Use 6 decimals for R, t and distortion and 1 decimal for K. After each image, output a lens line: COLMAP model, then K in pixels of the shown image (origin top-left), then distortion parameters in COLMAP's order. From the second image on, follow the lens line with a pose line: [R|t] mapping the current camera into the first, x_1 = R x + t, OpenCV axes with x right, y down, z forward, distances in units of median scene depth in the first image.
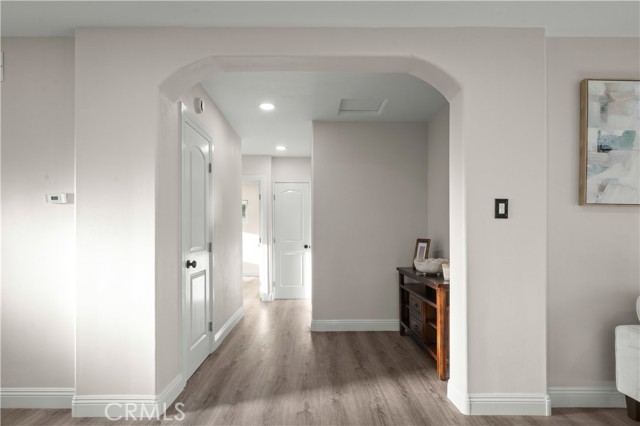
lens RADIAL K [[310.3, 0, 330.1], [0, 310.3, 233.7], [0, 0, 1]] dist [-0.005013, 0.002620]
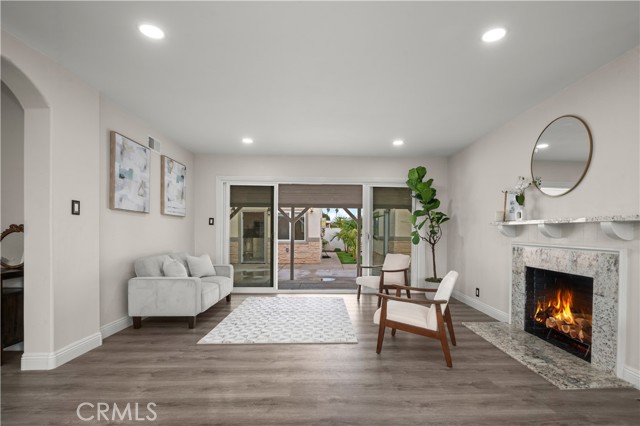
lens RADIAL K [[310.3, 0, 330.3], [0, 310.3, 231.9], [0, 0, 1]] dist [-0.005013, 0.002620]
pose [[-0.013079, -0.001392, 0.999913, -0.808085], [-0.001976, 0.999997, 0.001366, 0.021673], [-0.999913, -0.001958, -0.013082, -0.108780]]
